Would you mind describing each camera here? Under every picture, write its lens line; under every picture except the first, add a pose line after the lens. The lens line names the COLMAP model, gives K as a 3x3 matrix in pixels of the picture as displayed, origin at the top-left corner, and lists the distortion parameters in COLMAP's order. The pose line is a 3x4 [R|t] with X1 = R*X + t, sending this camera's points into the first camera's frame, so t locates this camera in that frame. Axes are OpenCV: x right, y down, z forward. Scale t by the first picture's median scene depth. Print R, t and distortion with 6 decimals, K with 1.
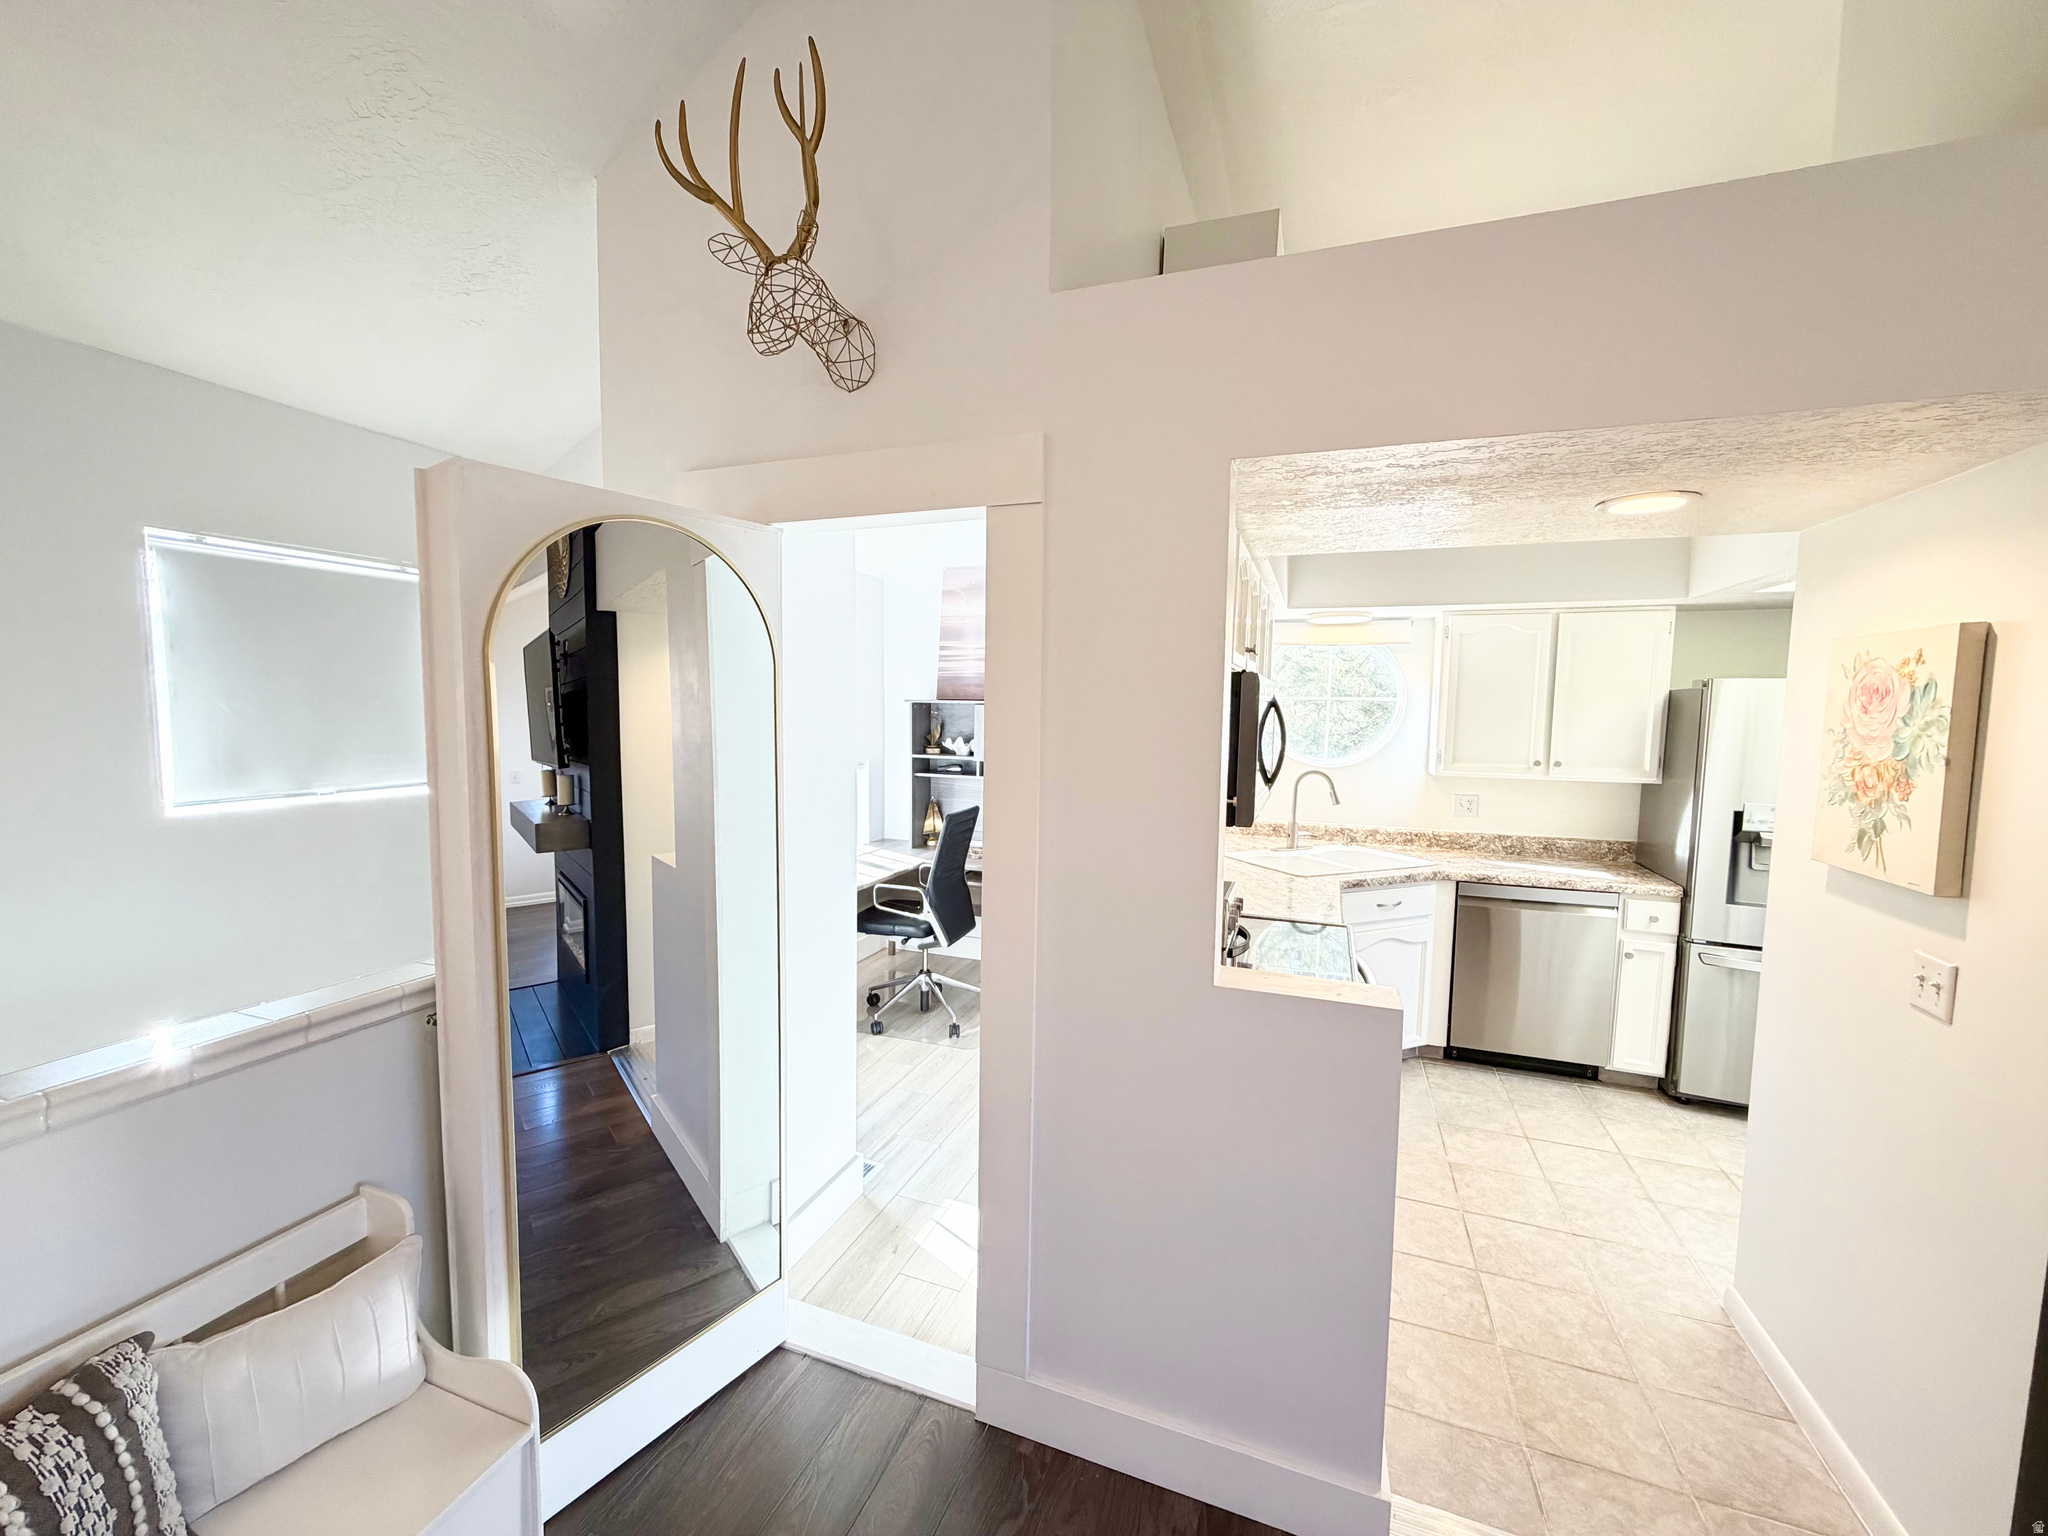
lens RADIAL K [[819.6, 0, 1015.3], [0, 819.6, 768.0], [0, 0, 1]] dist [0.001085, 0.000052]
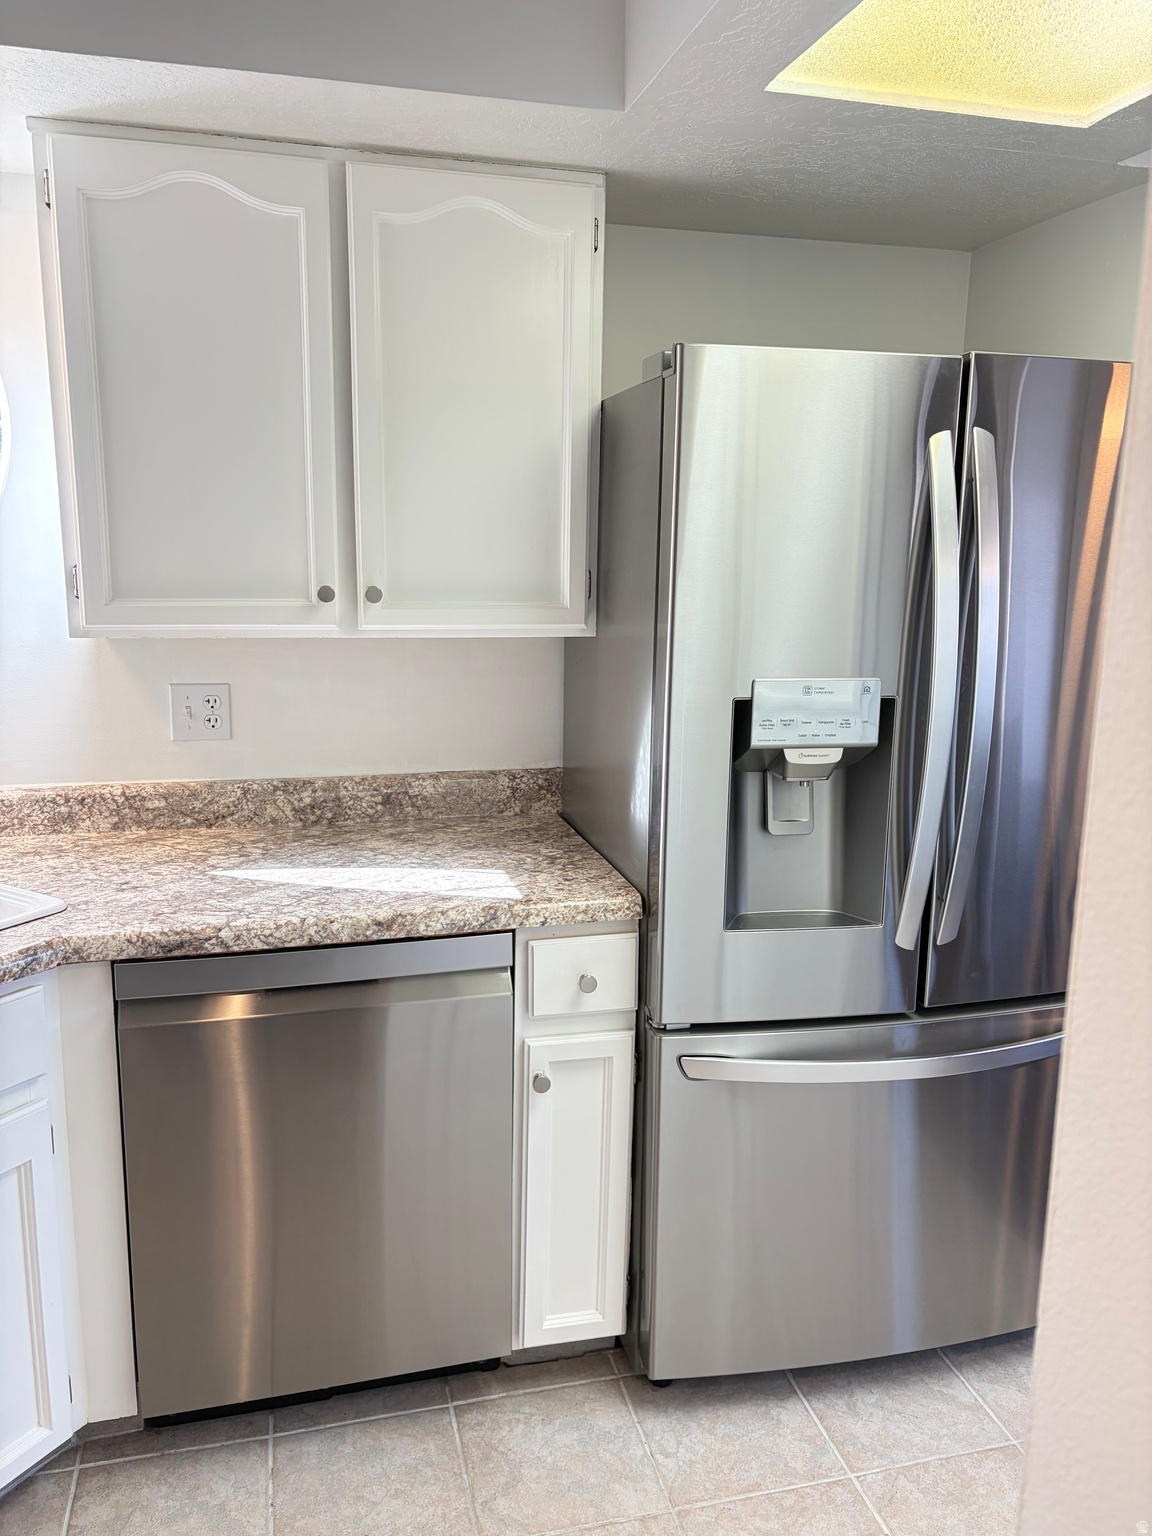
lens RADIAL K [[1211.3, 0, 584.9], [0, 1211.3, 765.2], [0, 0, 1]] dist [0.012925, -0.010737]
pose [[0.811200, -0.110037, 0.574323, 0.392072], [0.041971, 0.990559, 0.130505, 0.003949], [-0.583261, -0.081761, 0.808159, 0.464288]]
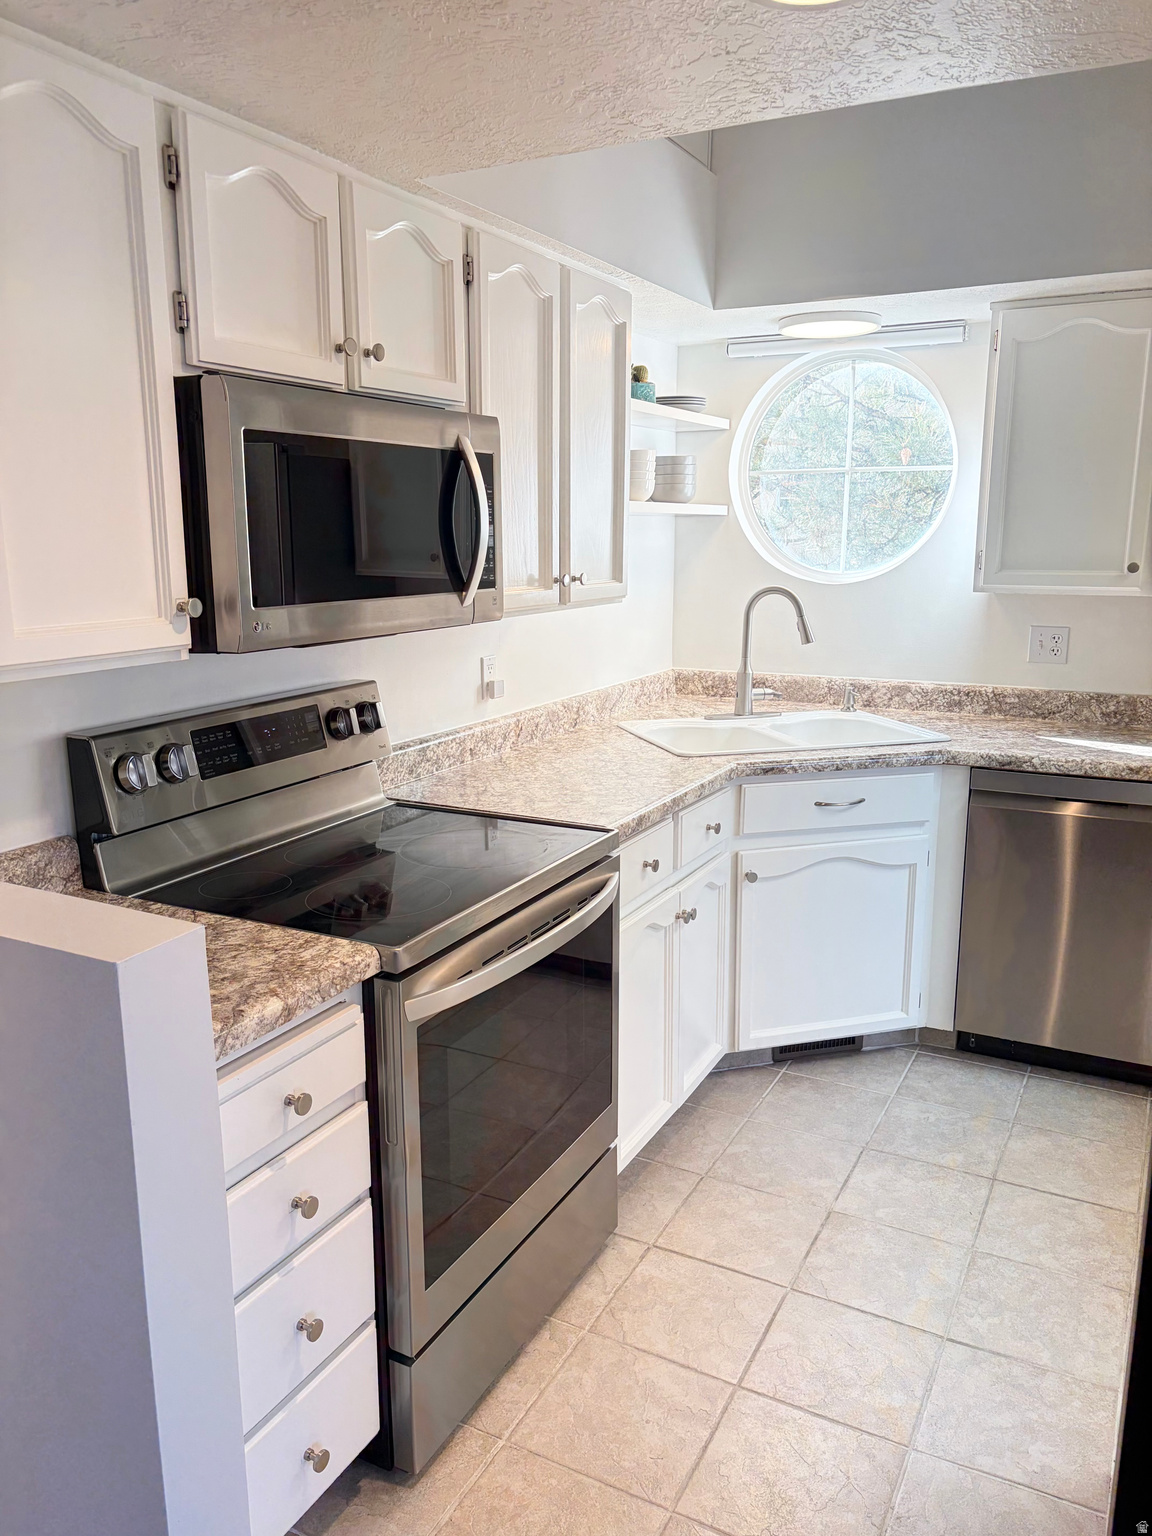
lens RADIAL K [[1211.3, 0, 586.8], [0, 1211.3, 779.9], [0, 0, 1]] dist [0.012925, -0.010737]
pose [[0.996030, 0.006791, -0.088755, 0.313878], [0.005186, 0.990965, 0.134020, 0.024717], [0.088863, -0.133948, 0.986996, 0.089268]]
